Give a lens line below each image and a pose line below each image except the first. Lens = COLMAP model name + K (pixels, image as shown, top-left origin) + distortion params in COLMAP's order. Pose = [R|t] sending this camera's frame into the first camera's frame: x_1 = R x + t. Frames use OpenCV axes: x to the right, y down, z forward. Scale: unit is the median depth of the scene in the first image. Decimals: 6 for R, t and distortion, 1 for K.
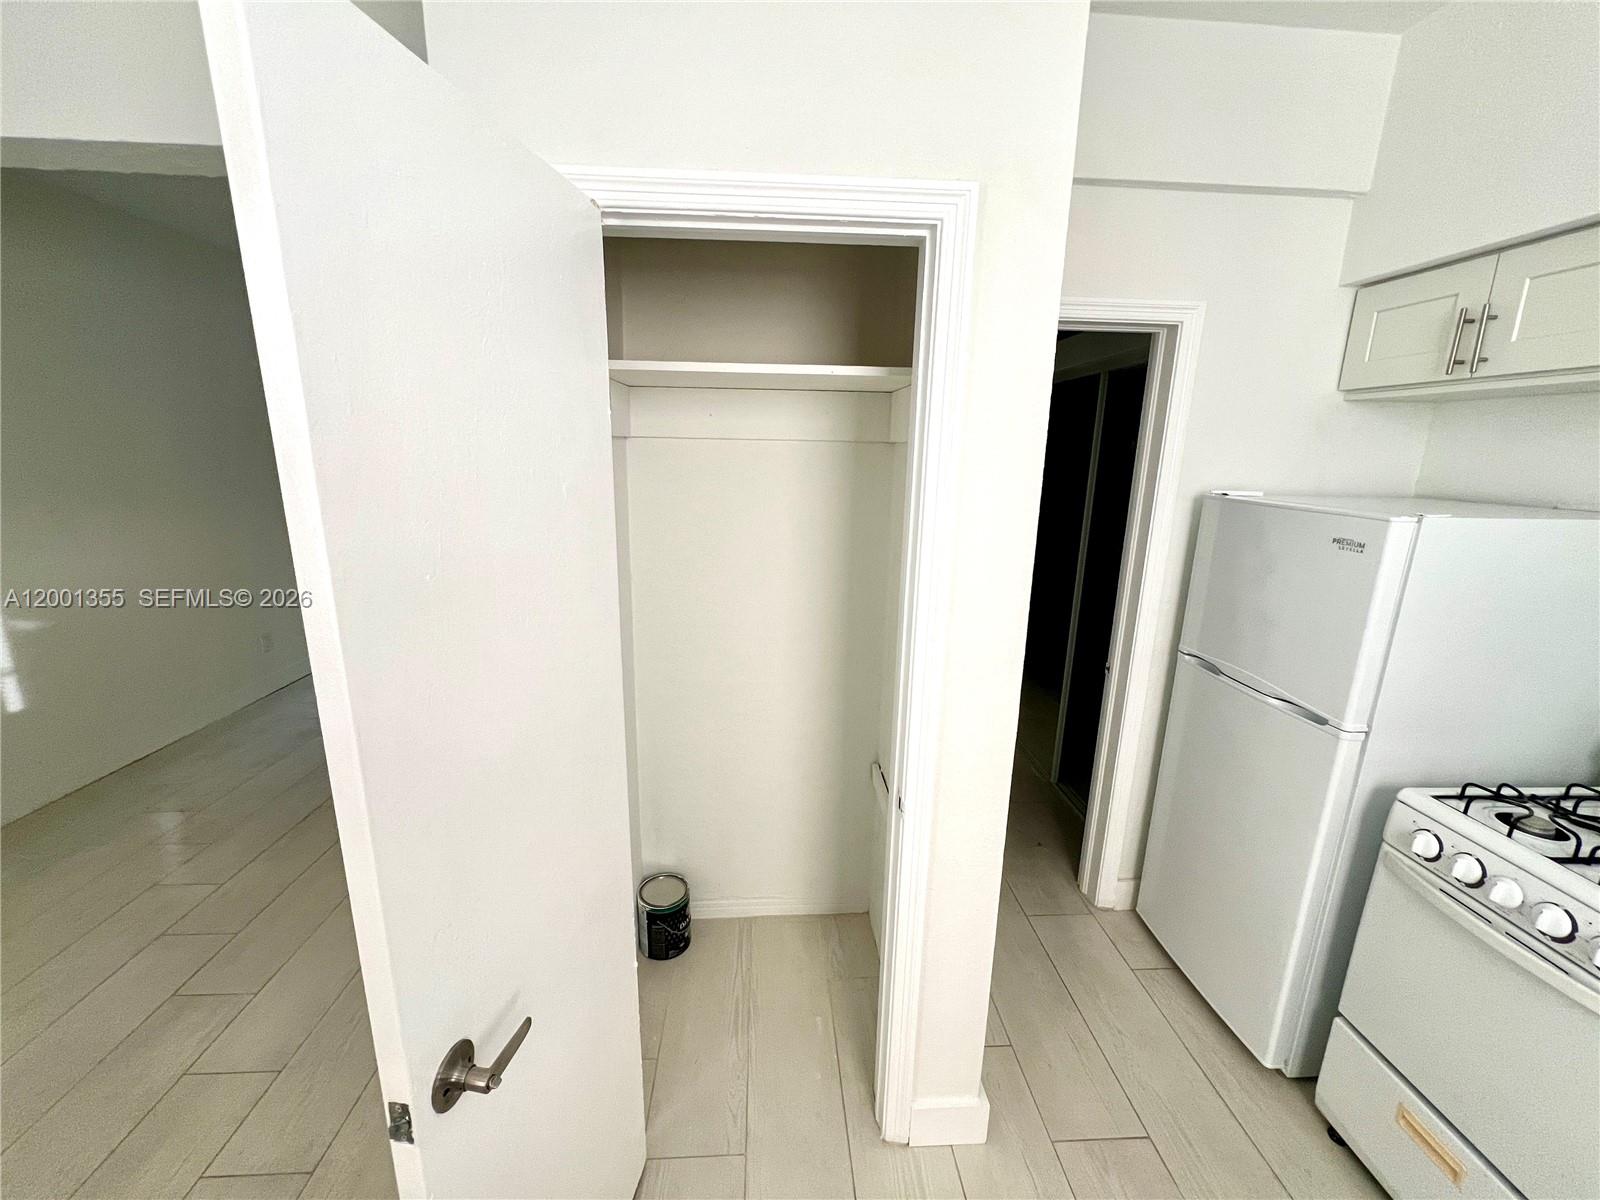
lens RADIAL K [[643.2, 0, 801.0], [0, 643.2, 599.0], [0, 0, 1]] dist [-0.000096, -0.000171]
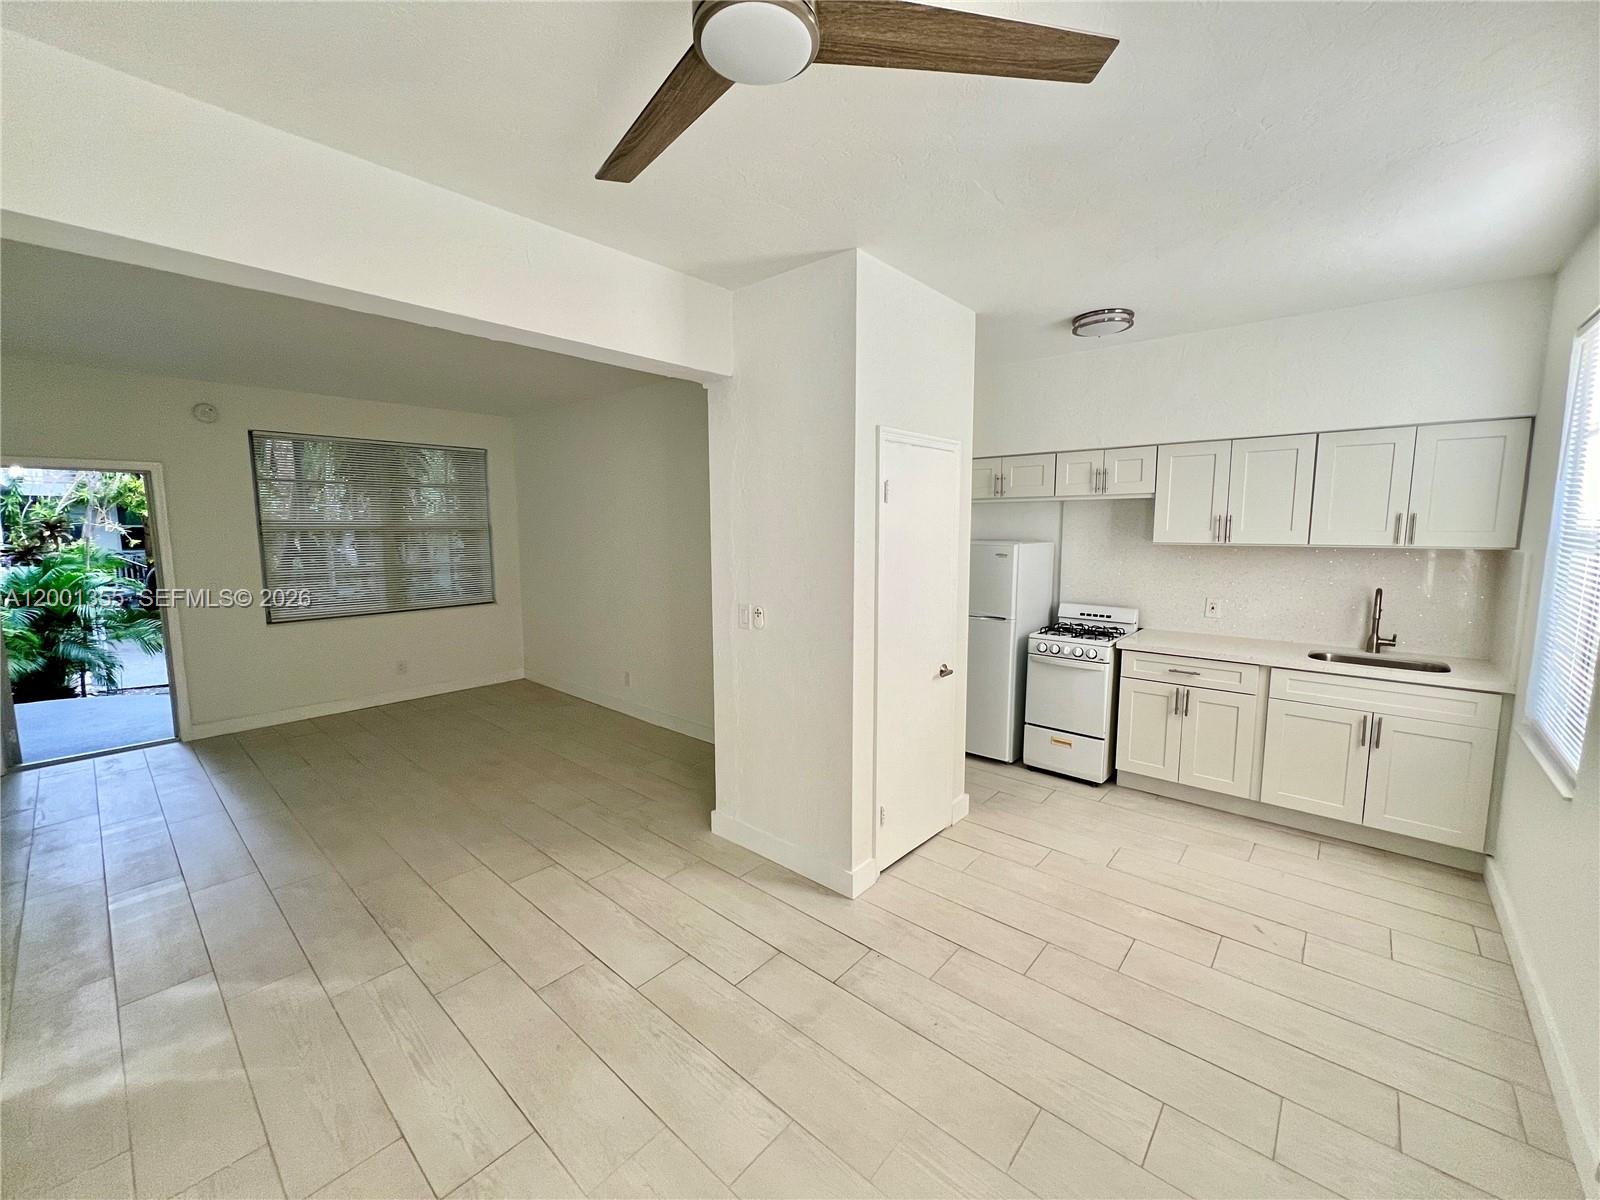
lens RADIAL K [[643.6, 0, 800.0], [0, 643.6, 600.0], [0, 0, 1]] dist [-0.001583, 0.000067]
pose [[0.698283, -0.105163, 0.708055, -1.625392], [0.181076, 0.982929, -0.032589, 0.036961], [-0.692541, 0.150968, 0.705405, -0.333098]]
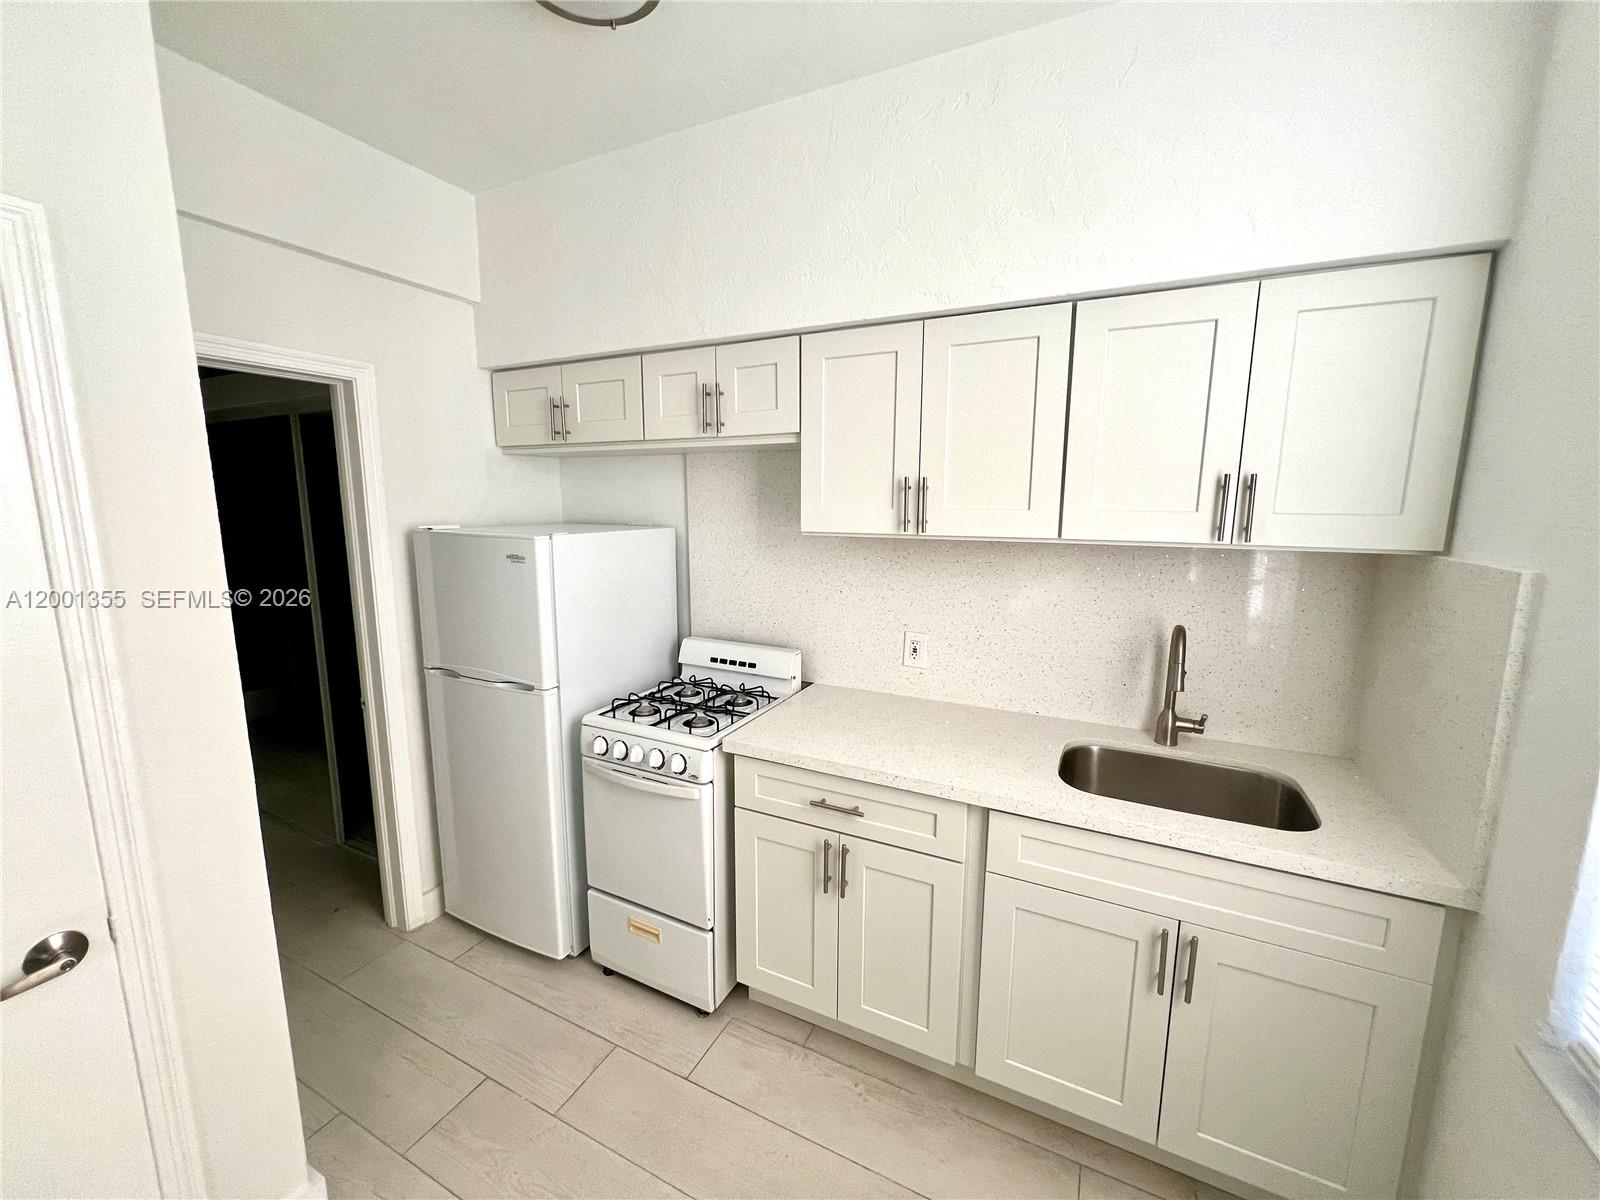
lens RADIAL K [[619.6, 0, 814.7], [0, 619.6, 596.8], [0, 0, 1]] dist [0.000254, 0.000254]
pose [[0.487097, -0.153432, 0.859765, 0.008510], [0.204949, 0.977038, 0.058247, 0.044512], [-0.848960, 0.147836, 0.507358, -0.184392]]
